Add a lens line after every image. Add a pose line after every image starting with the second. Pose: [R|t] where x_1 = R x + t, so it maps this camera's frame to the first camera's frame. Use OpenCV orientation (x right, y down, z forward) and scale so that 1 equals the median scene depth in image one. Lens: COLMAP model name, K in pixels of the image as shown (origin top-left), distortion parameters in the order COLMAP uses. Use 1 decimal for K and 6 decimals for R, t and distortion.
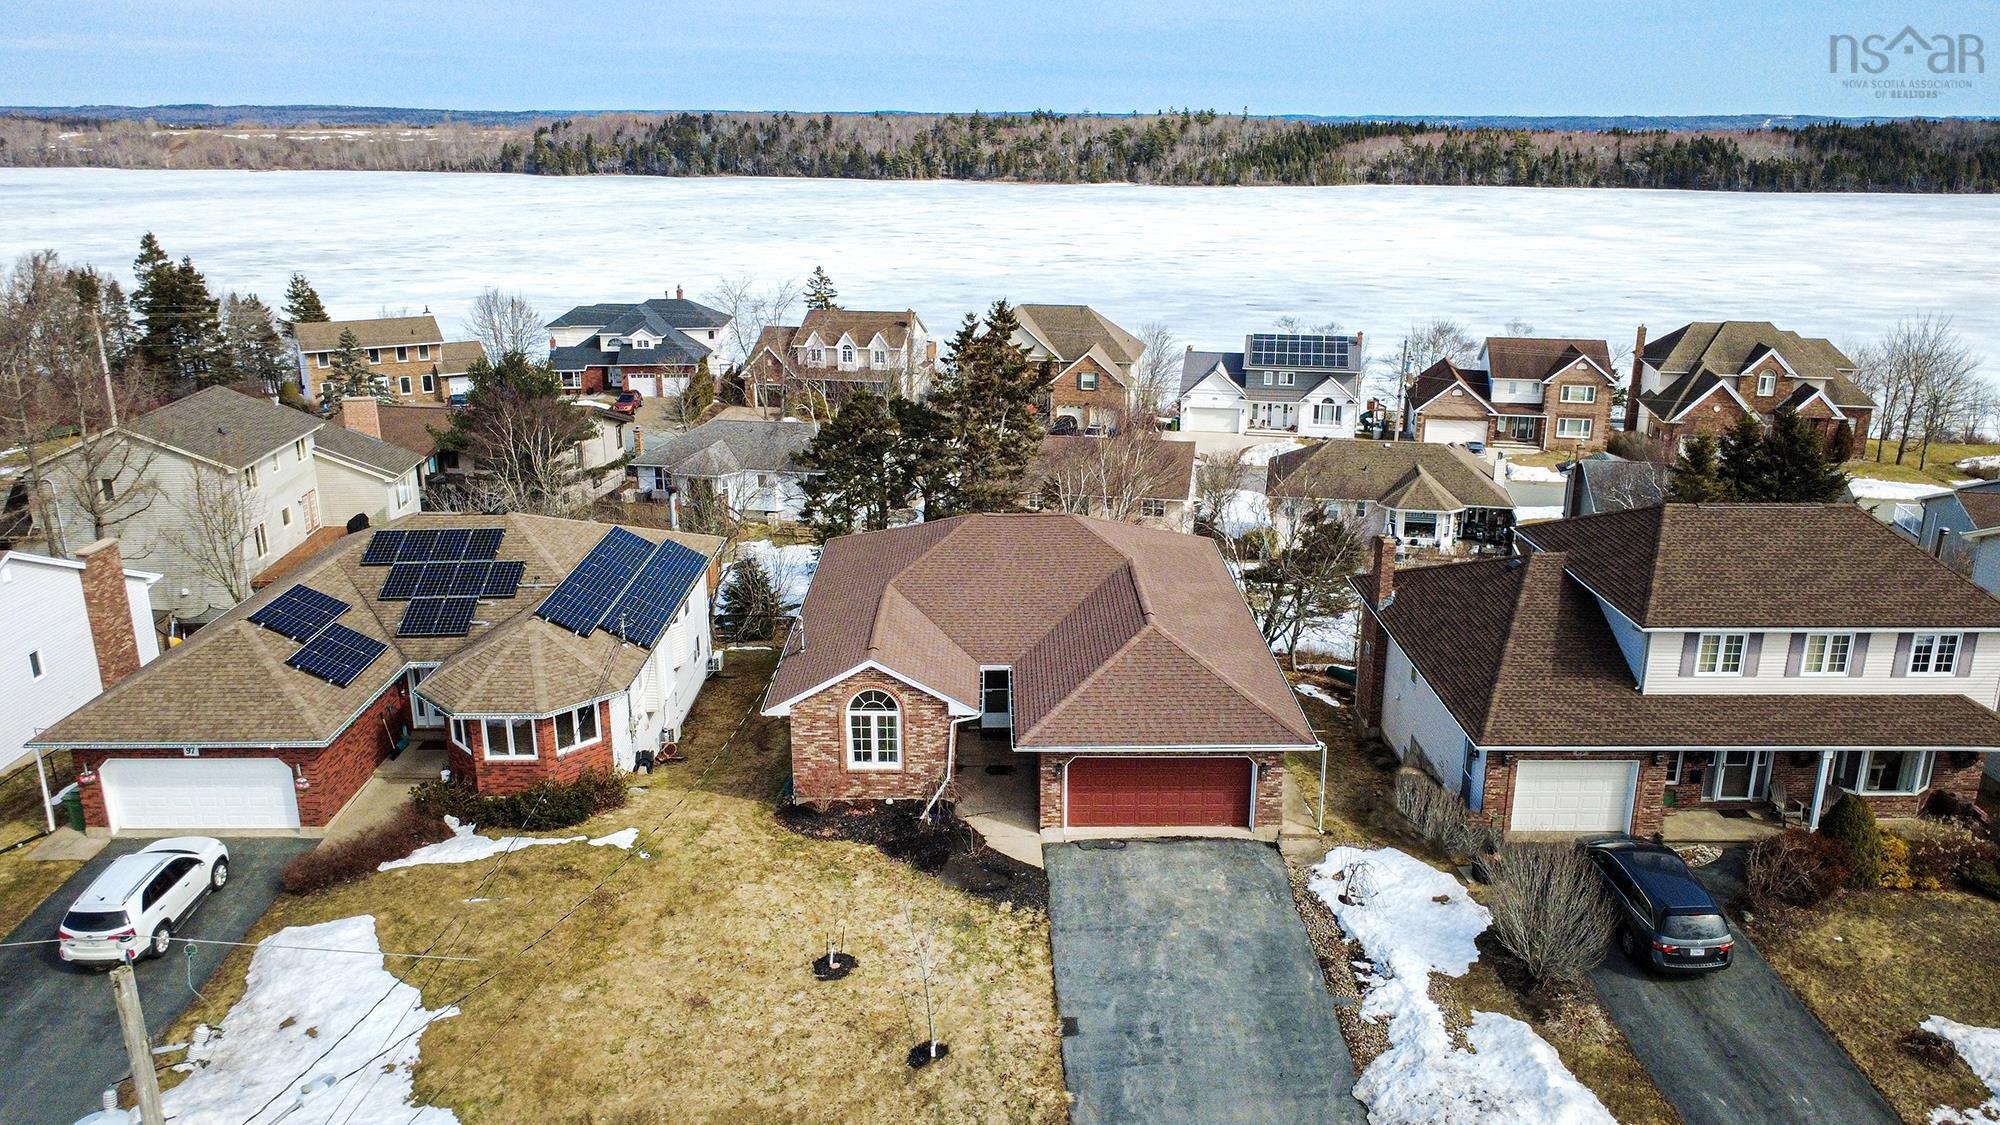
lens RADIAL K [[1458.7, 0, 1000.0], [0, 1458.7, 562.5], [0, 0, 1]] dist [0.006670, -0.002285]
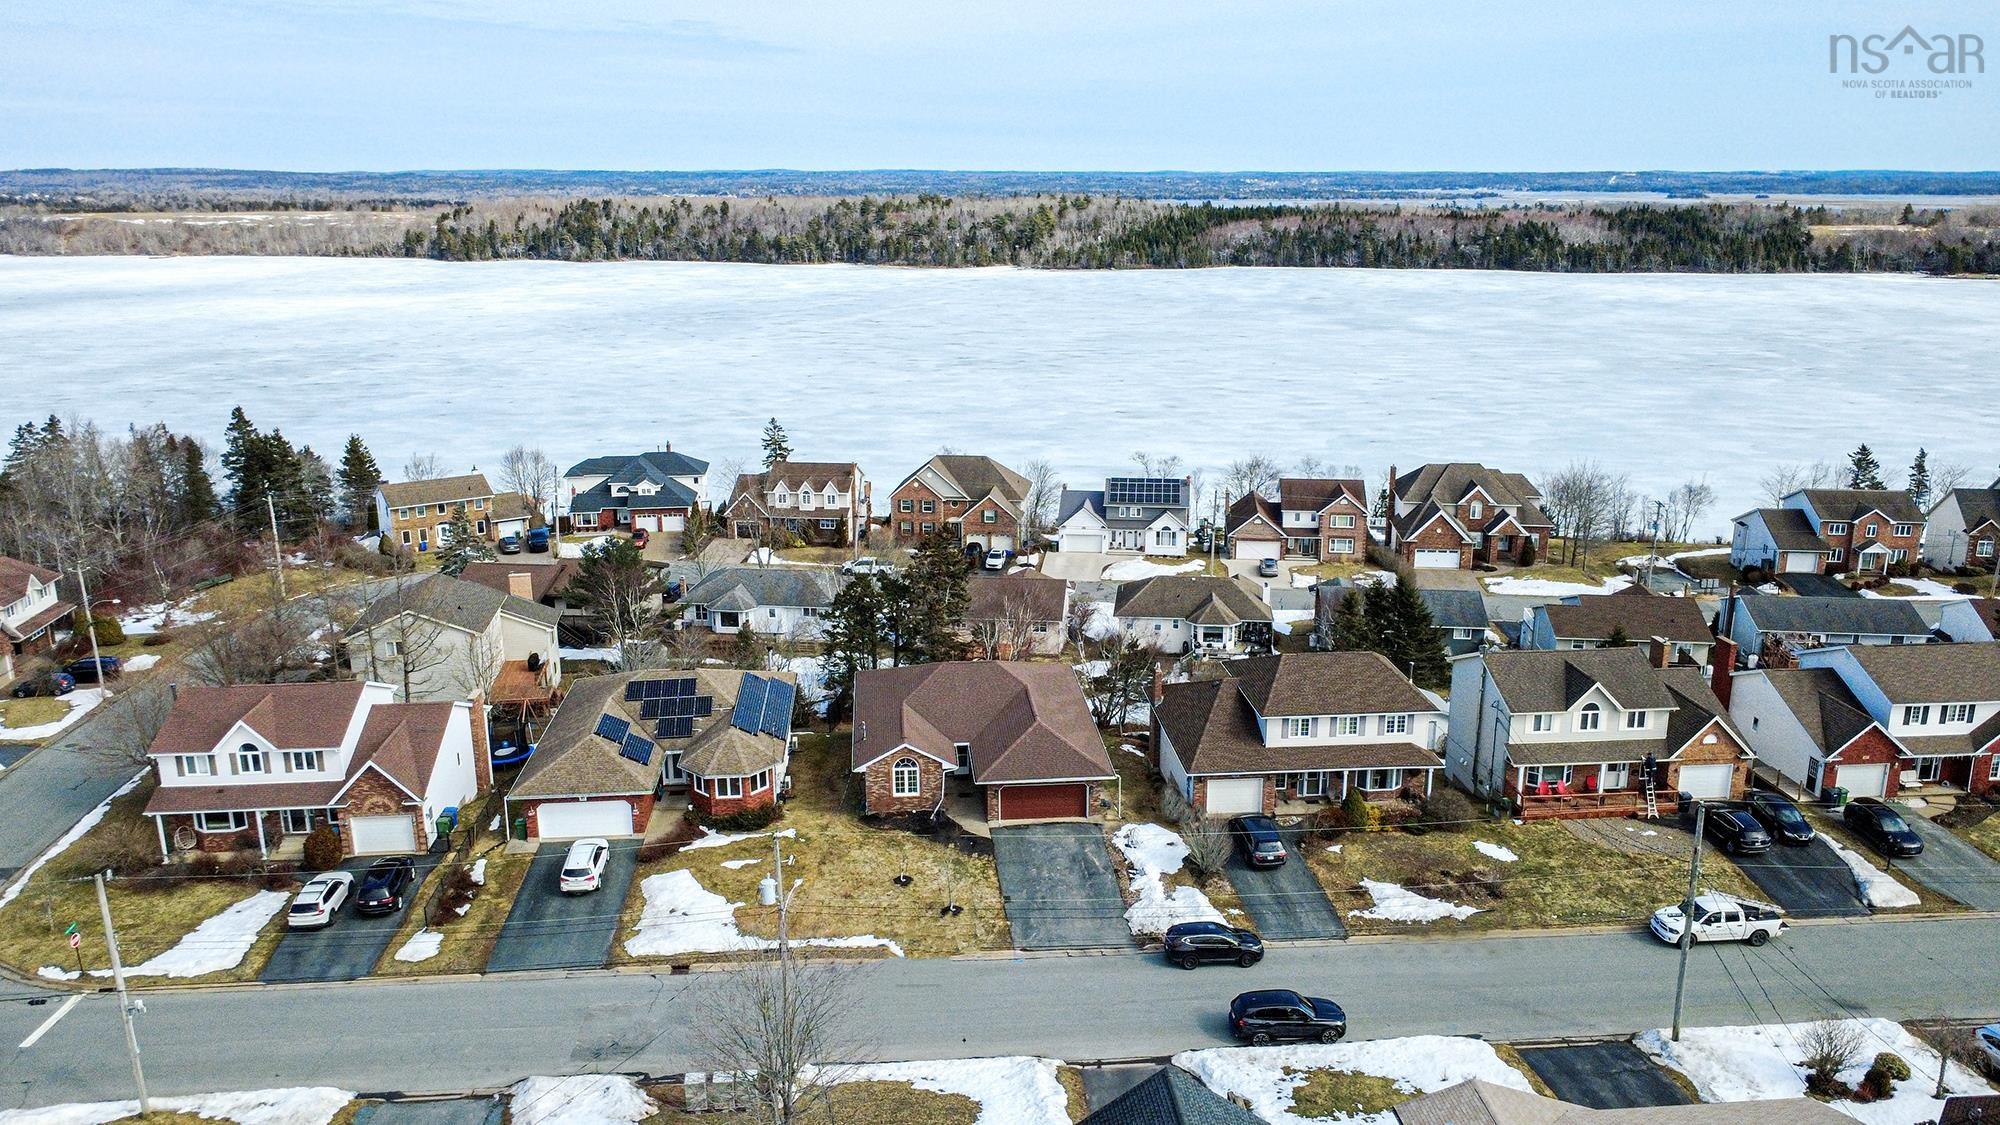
lens RADIAL K [[1453.3, 0, 1000.0], [0, 1453.3, 562.5], [0, 0, 1]] dist [0.001846, -0.000388]
pose [[0.996938, -0.024679, 0.074198, -0.029602], [0.027333, 0.999015, -0.034968, -0.034093], [-0.073262, 0.036889, 0.996630, -0.322881]]
